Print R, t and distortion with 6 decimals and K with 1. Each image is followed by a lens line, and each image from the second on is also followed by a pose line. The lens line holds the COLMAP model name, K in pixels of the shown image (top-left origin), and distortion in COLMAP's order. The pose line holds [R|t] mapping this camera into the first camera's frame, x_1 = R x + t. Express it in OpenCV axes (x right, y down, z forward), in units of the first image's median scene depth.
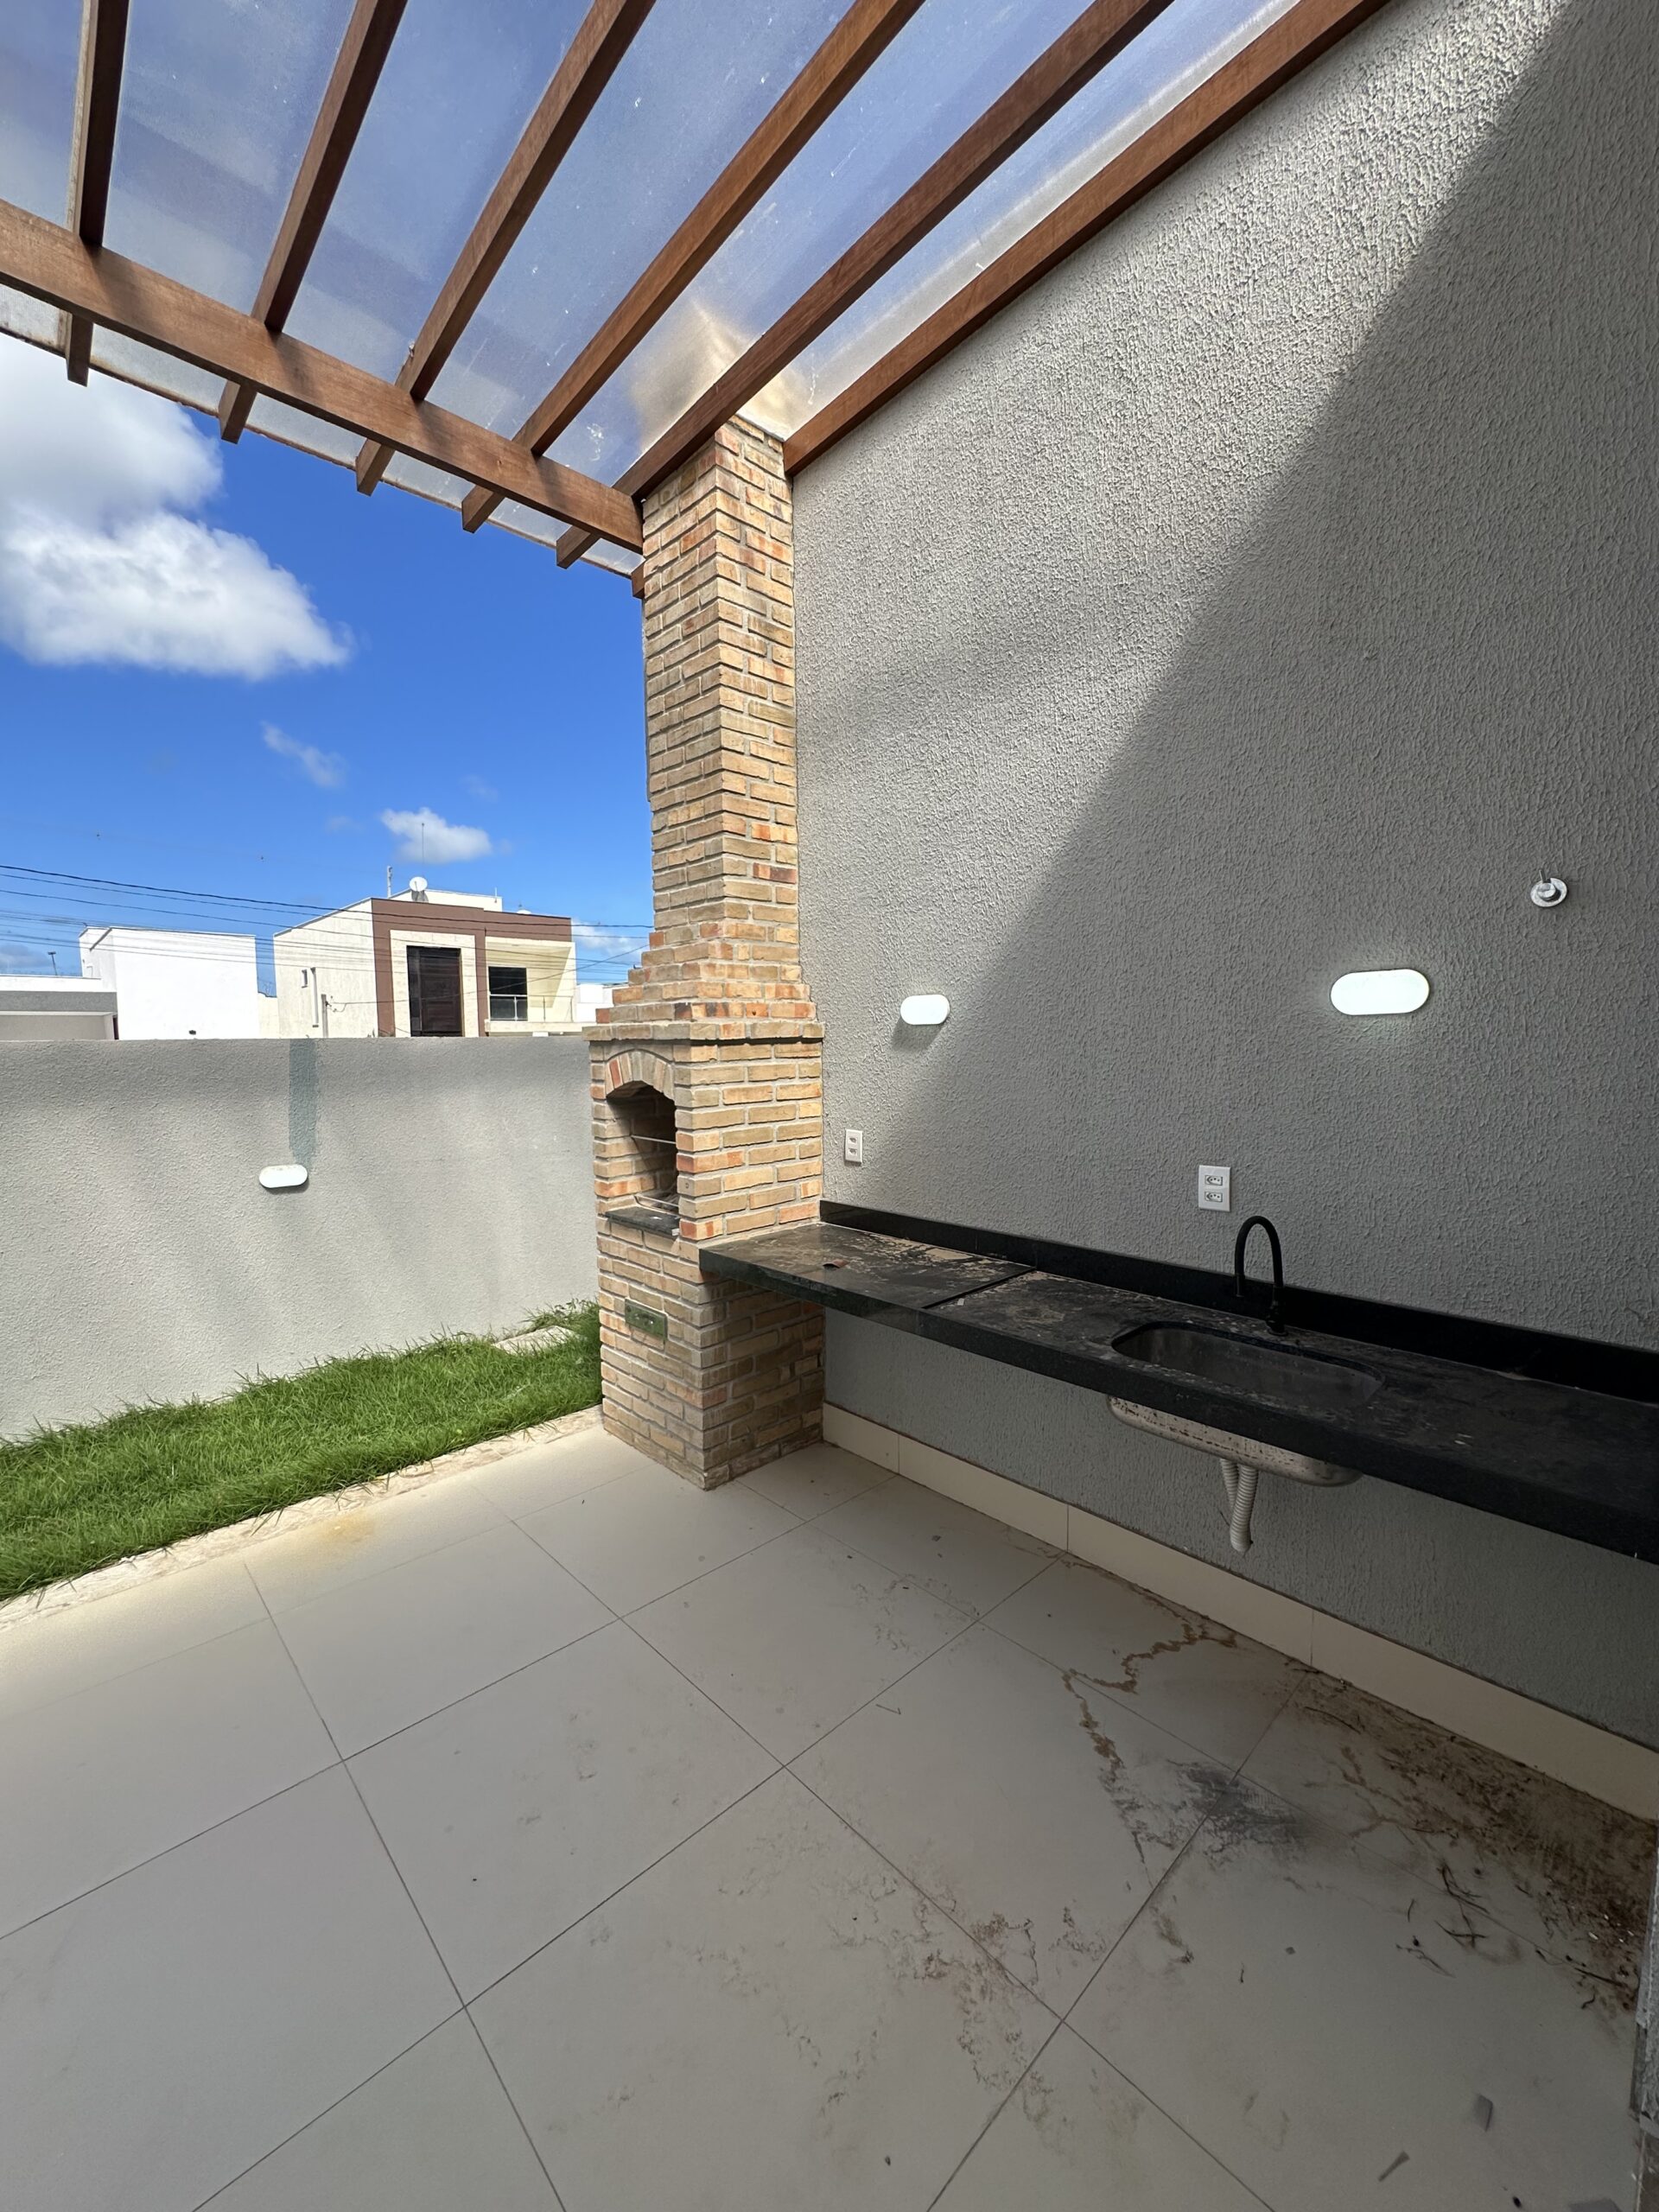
lens RADIAL K [[887.0, 0, 828.5], [0, 887.0, 1114.0], [0, 0, 1]] dist [-0.001095, 0.000039]
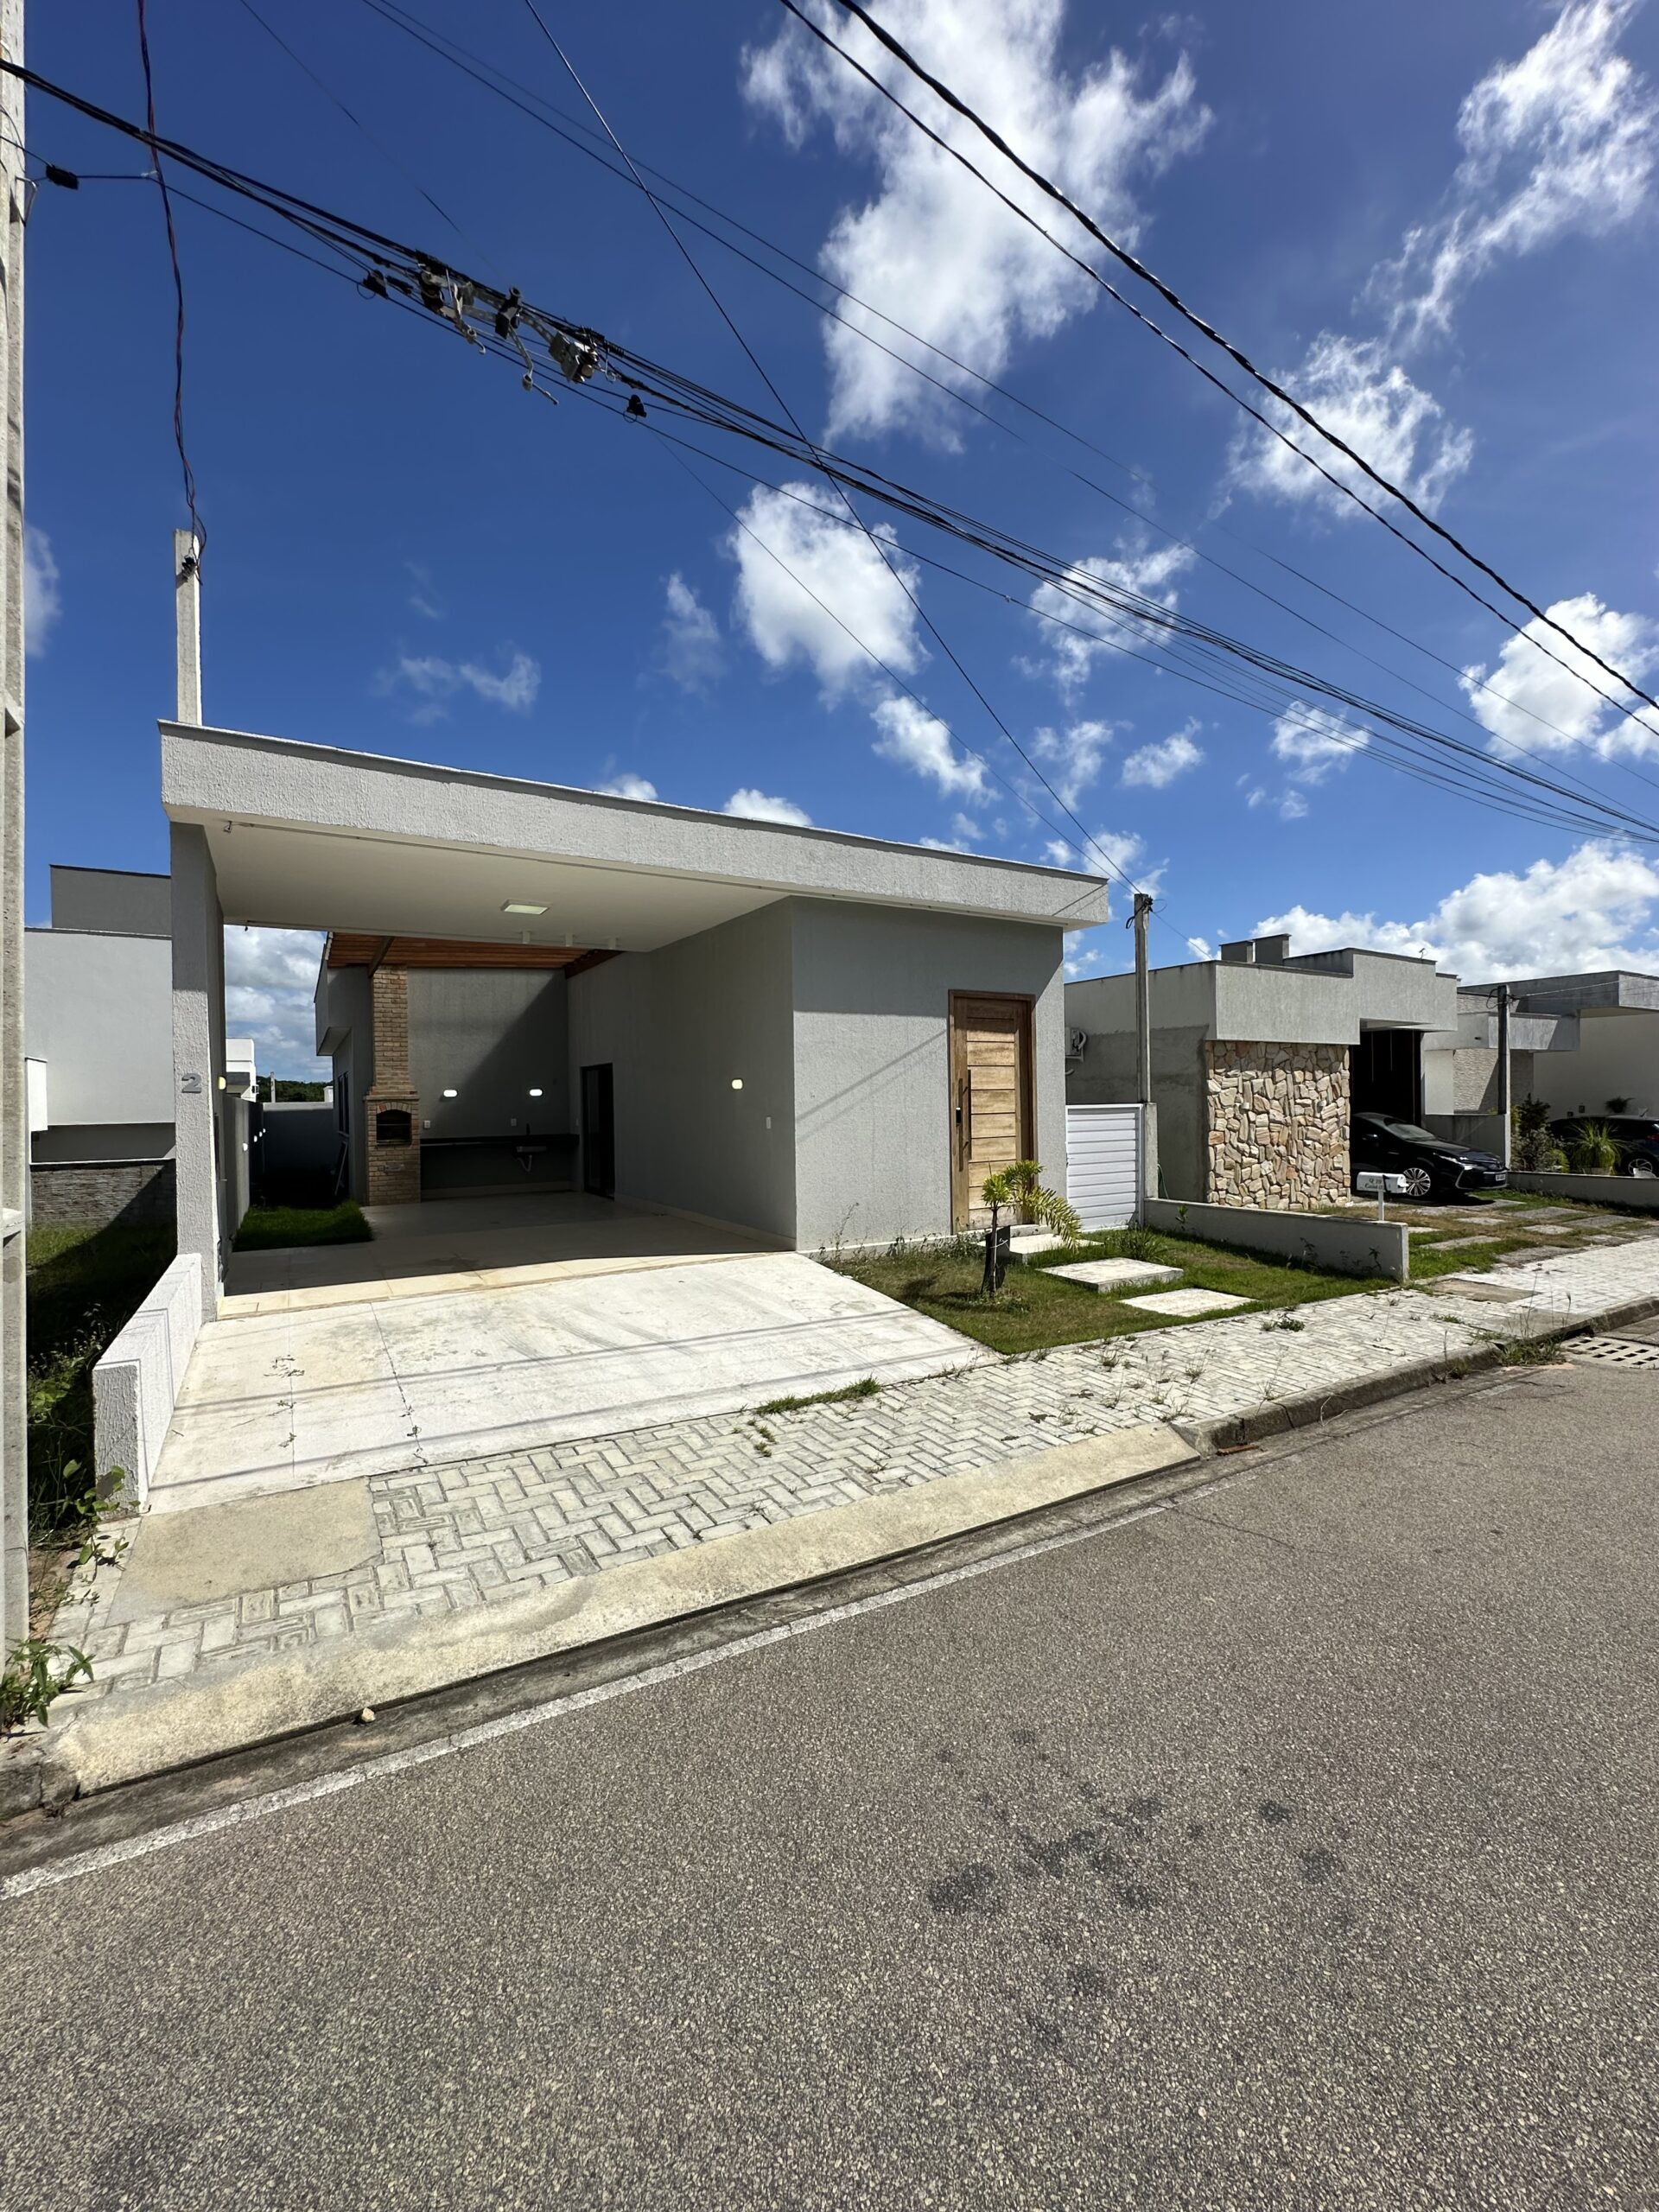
lens RADIAL K [[885.8, 0, 826.8], [0, 885.8, 1143.4], [0, 0, 1]] dist [0.001572, 0.000308]
pose [[0.214063, -0.038517, 0.976060, -3.853915], [0.098648, 0.994966, 0.017628, 0.248628], [-0.971826, 0.092513, 0.216785, -1.848795]]
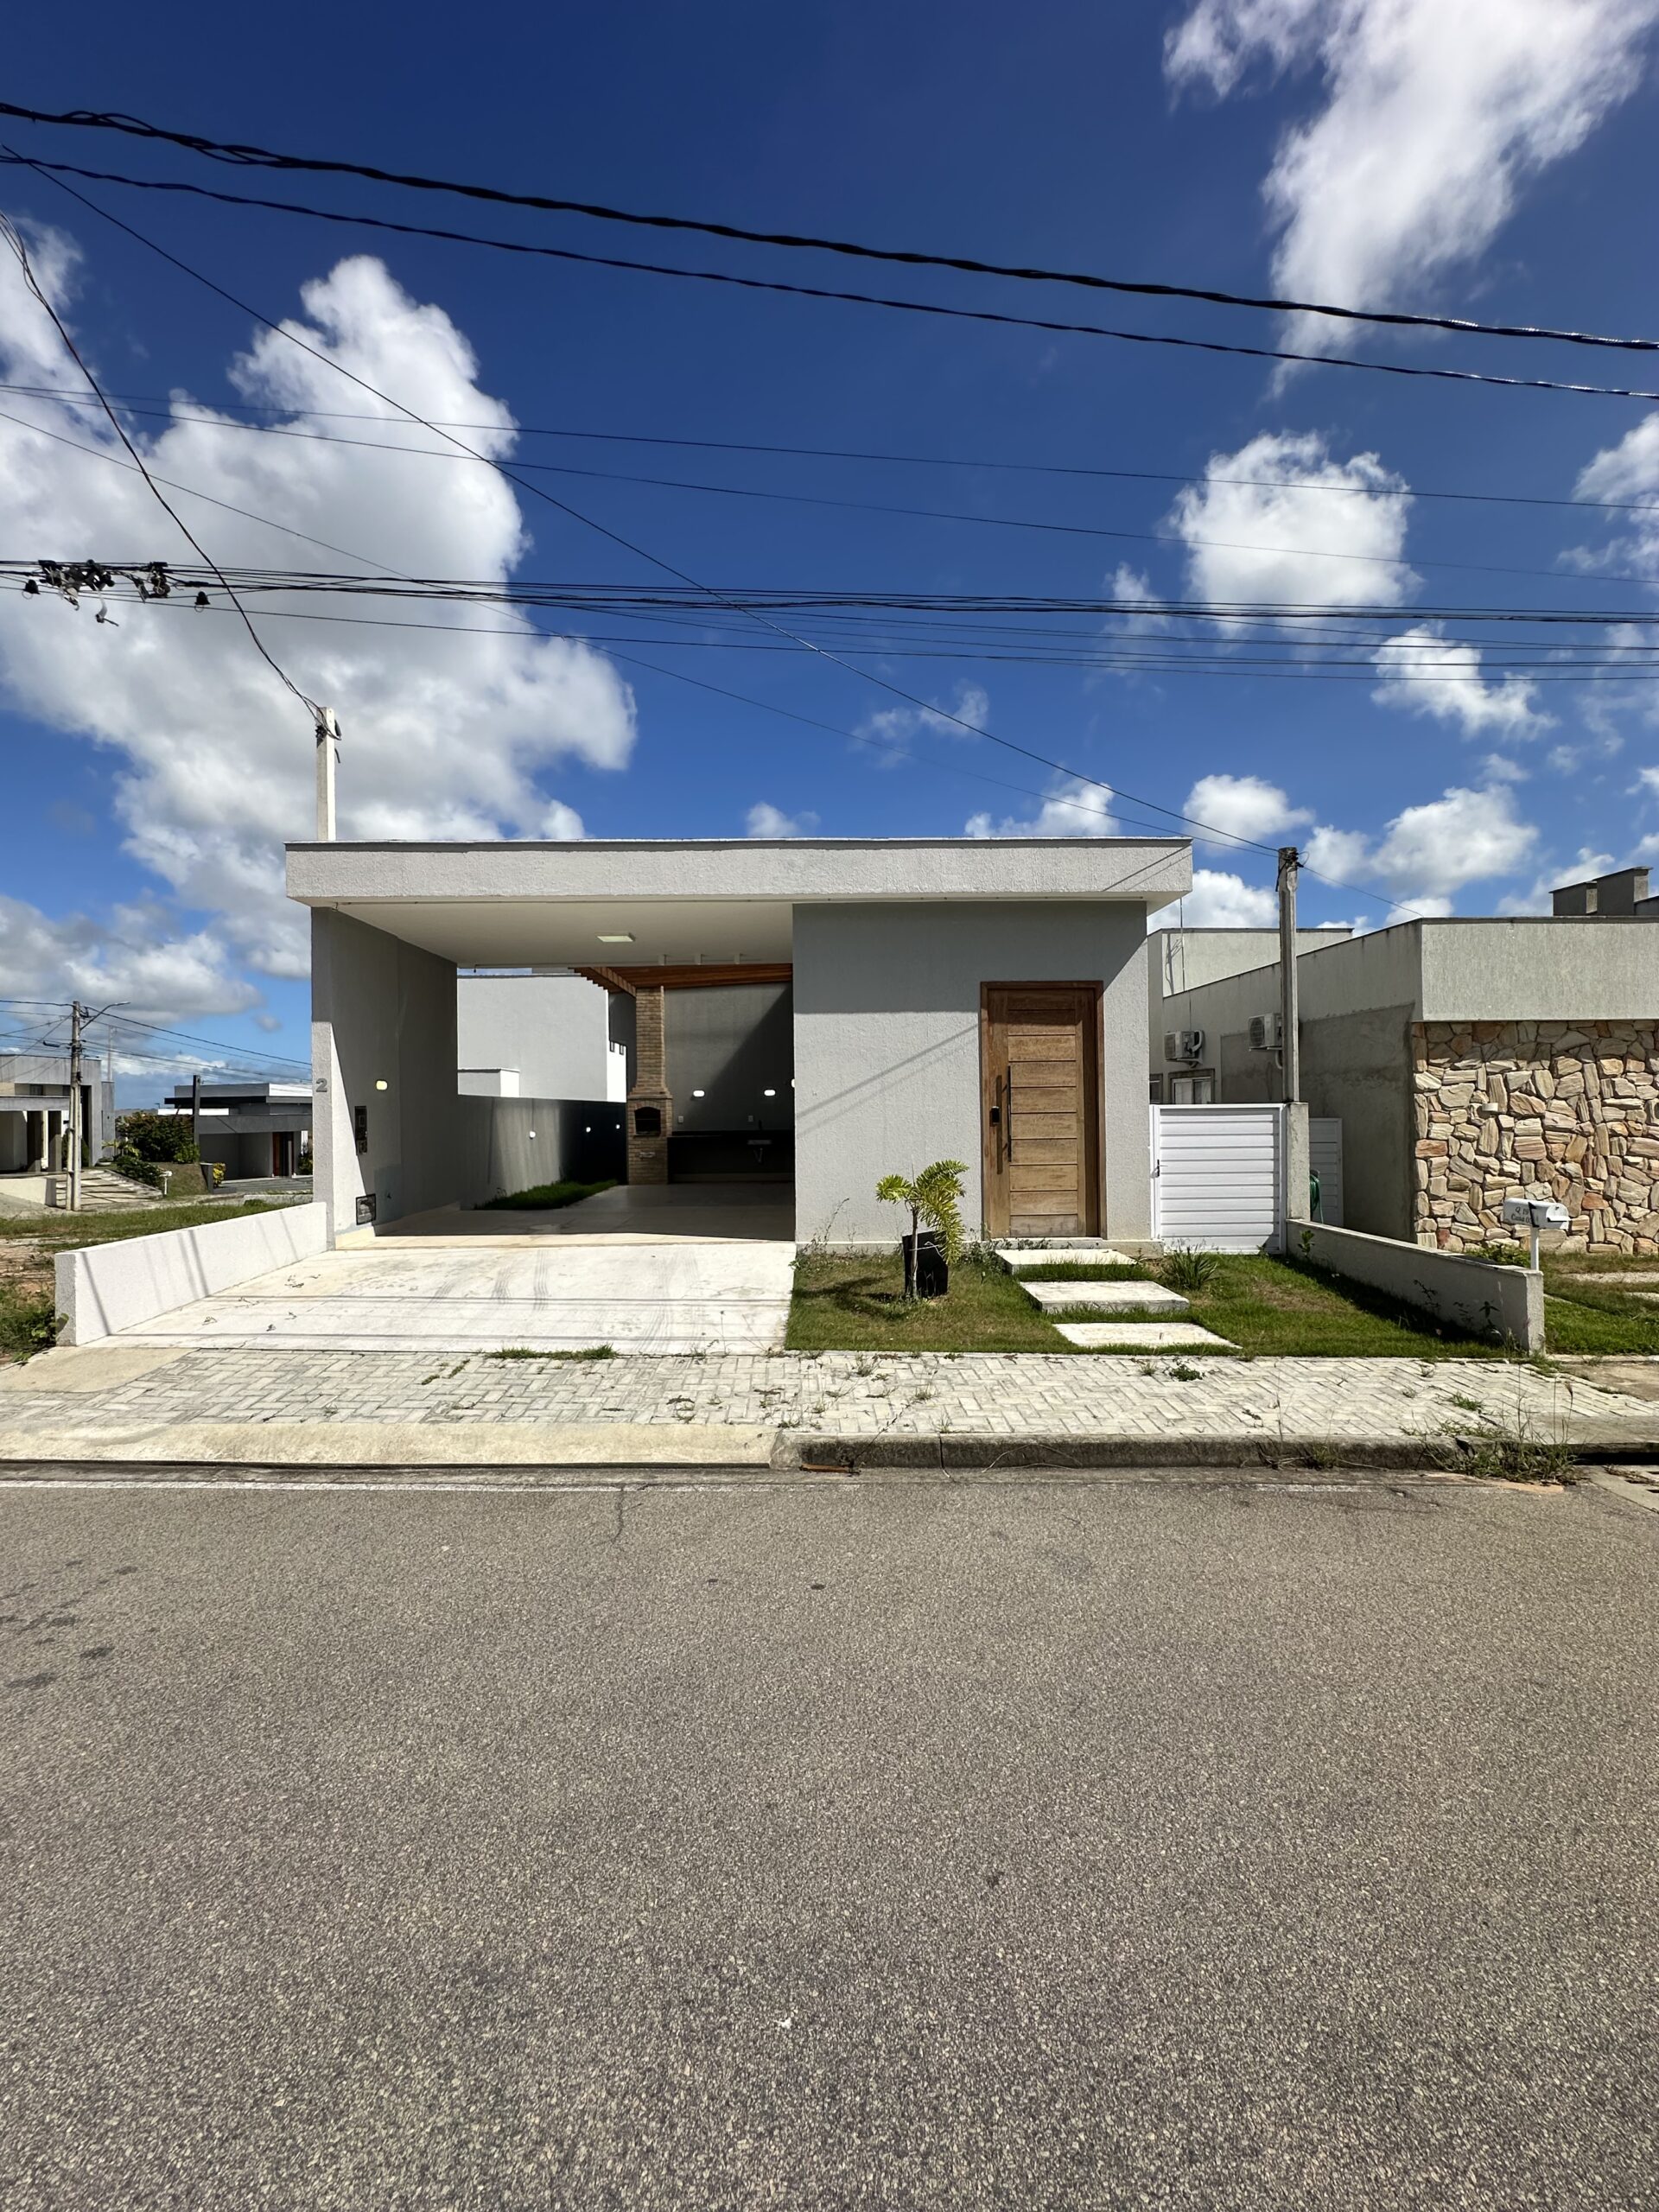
lens RADIAL K [[886.9, 0, 829.5], [0, 886.9, 1106.0], [0, 0, 1]] dist [-0.002301, 0.000397]
pose [[0.669725, 0.007913, 0.742567, -3.293589], [0.067431, 0.995164, -0.071421, 0.392285], [-0.739541, 0.097904, 0.665953, -3.143962]]
